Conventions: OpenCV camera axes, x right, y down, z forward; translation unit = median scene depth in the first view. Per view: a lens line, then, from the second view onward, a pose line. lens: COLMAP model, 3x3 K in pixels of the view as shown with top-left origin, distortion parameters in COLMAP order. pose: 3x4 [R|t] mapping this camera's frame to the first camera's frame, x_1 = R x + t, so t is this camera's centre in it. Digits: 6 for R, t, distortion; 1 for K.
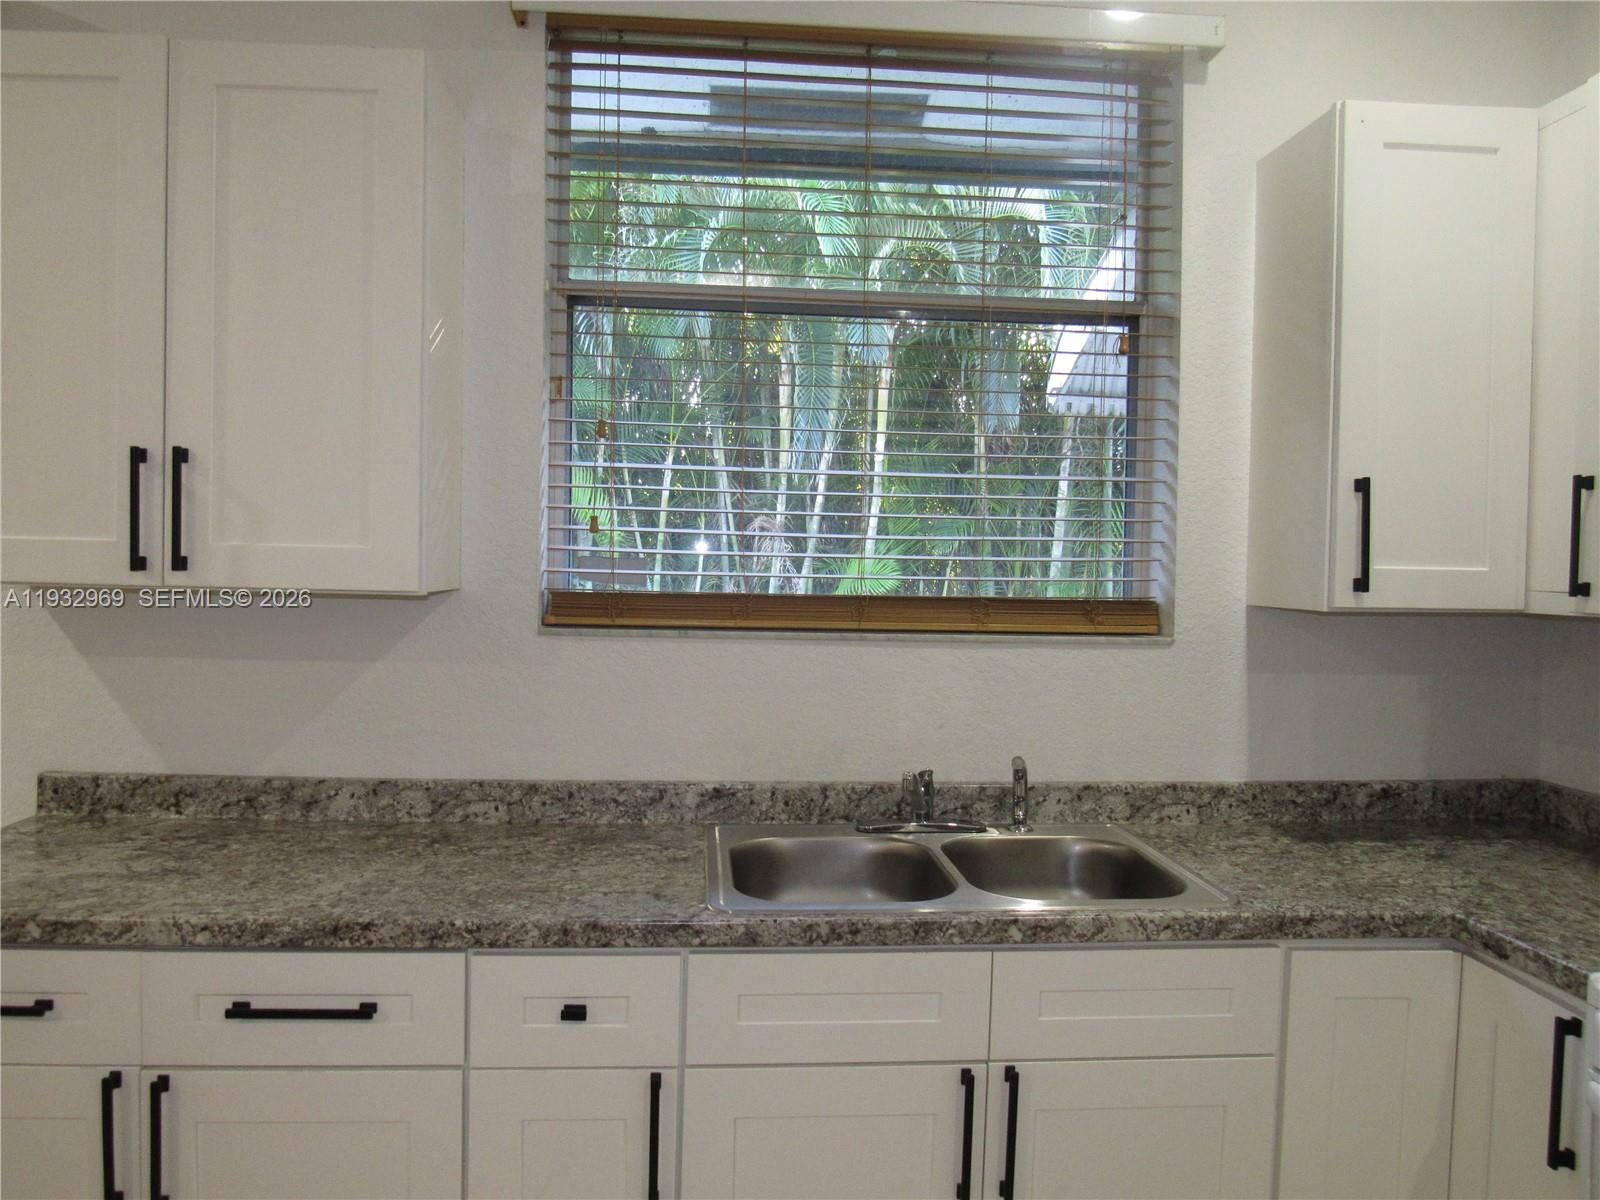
lens RADIAL K [[1137.3, 0, 778.2], [0, 1137.3, 612.6], [0, 0, 1]] dist [-0.066165, 0.049642]
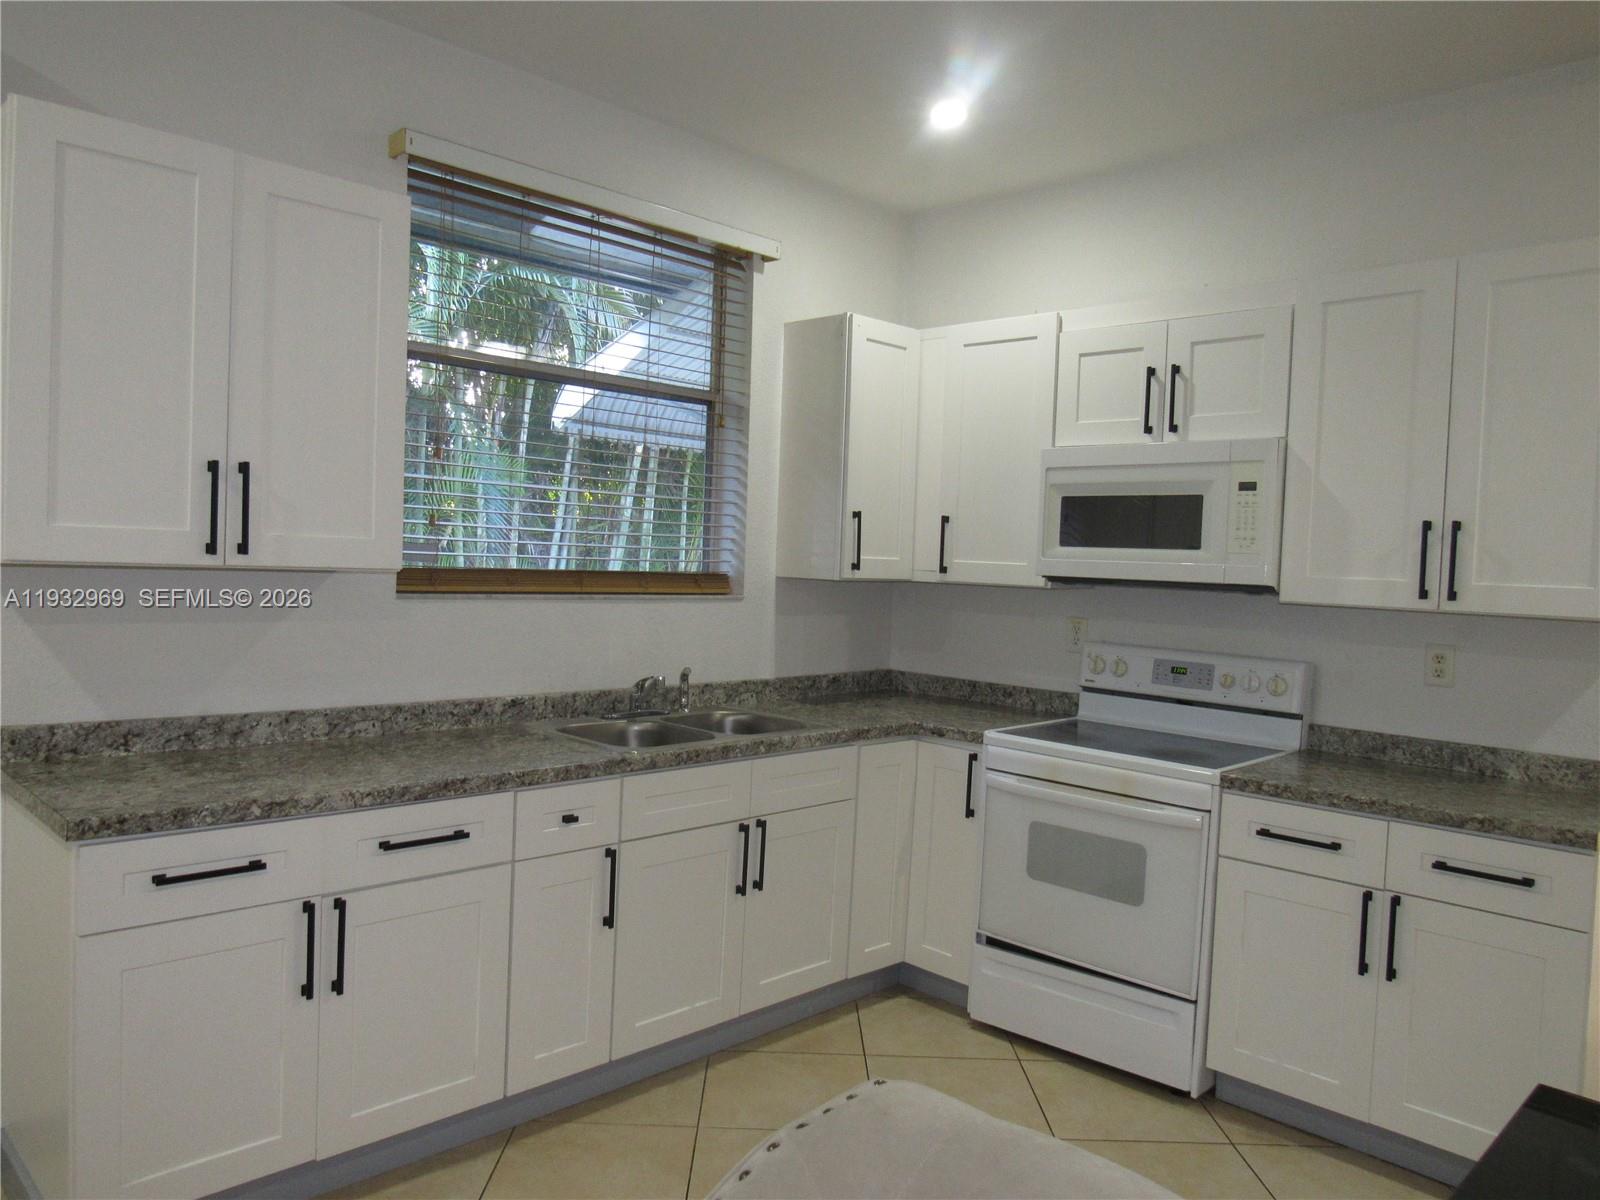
lens RADIAL K [[1132.7, 0, 790.3], [0, 1132.7, 603.7], [0, 0, 1]] dist [-0.021670, -0.001126]
pose [[0.755063, -0.016538, 0.655443, -0.785278], [0.001026, 0.999710, 0.024042, -0.007349], [-0.655651, -0.017480, 0.754862, -0.375354]]
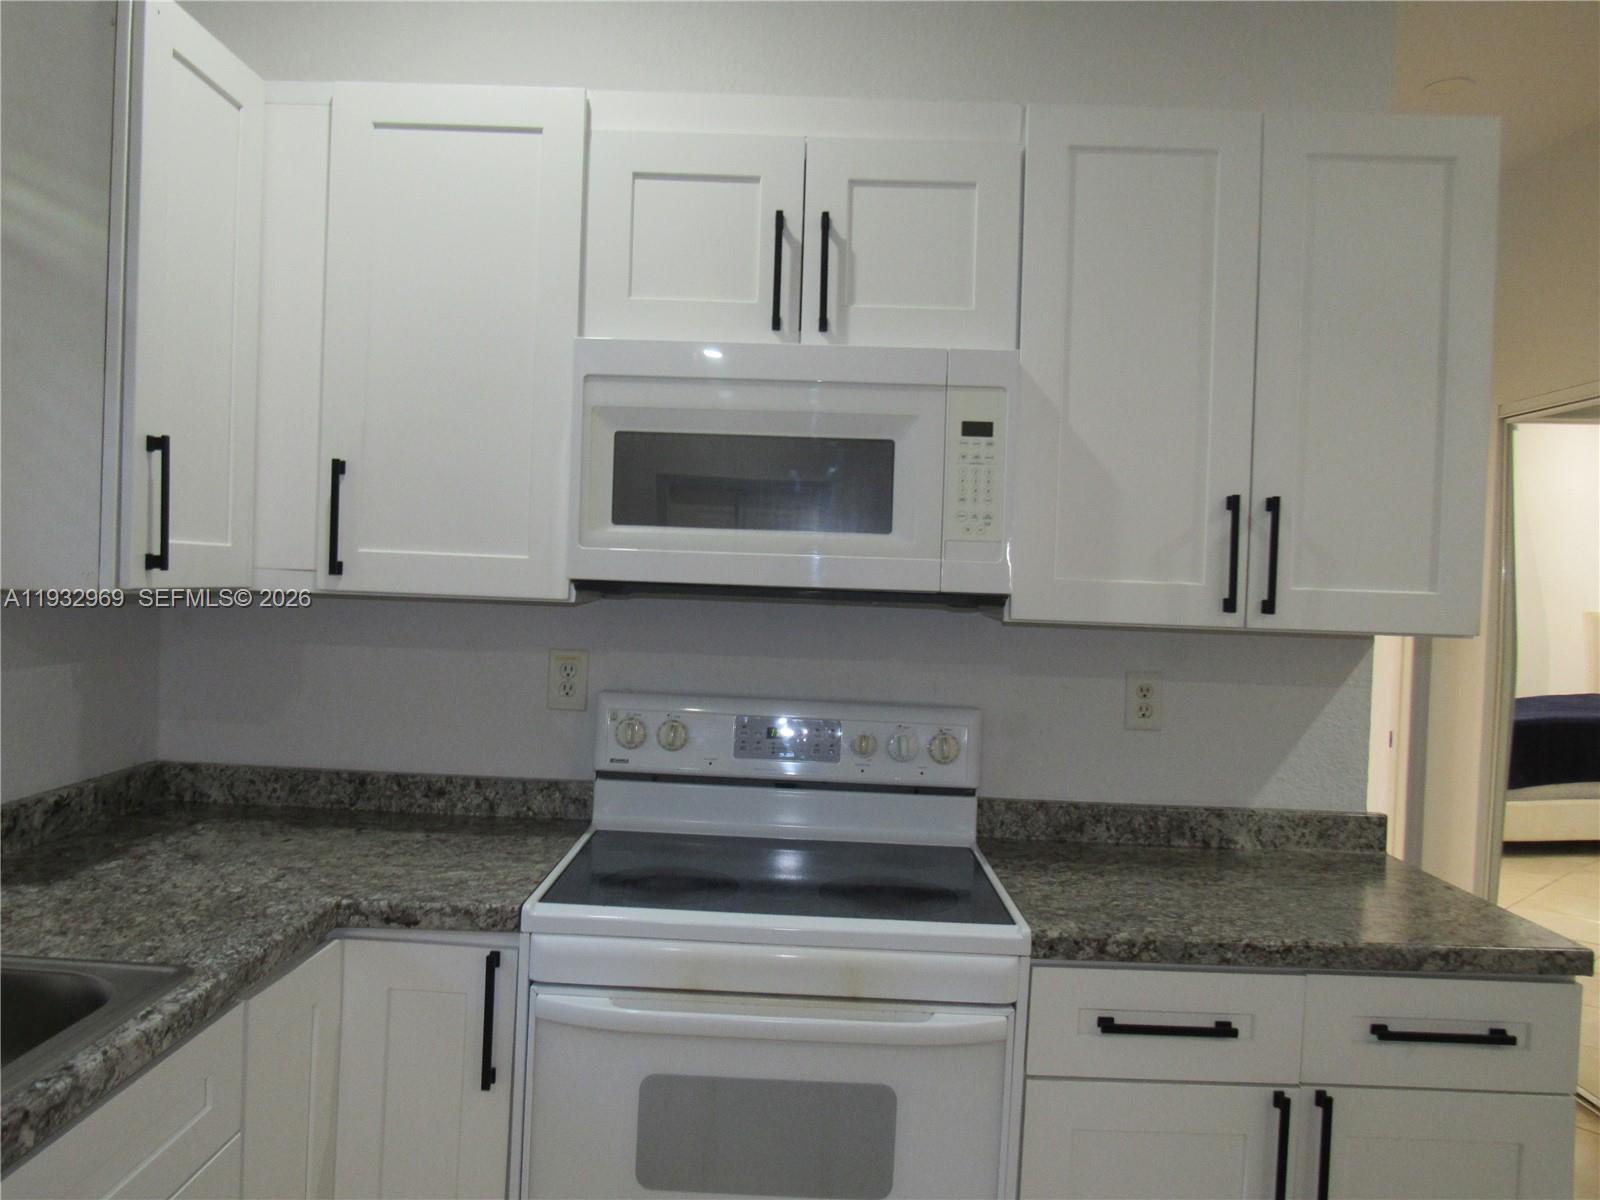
lens RADIAL K [[1132.7, 0, 790.3], [0, 1132.7, 603.7], [0, 0, 1]] dist [-0.021670, -0.001126]
pose [[0.089913, -0.033385, 0.995390, -0.265988], [0.004259, 0.999442, 0.033136, -0.017943], [-0.995941, 0.001260, 0.090005, 0.409080]]
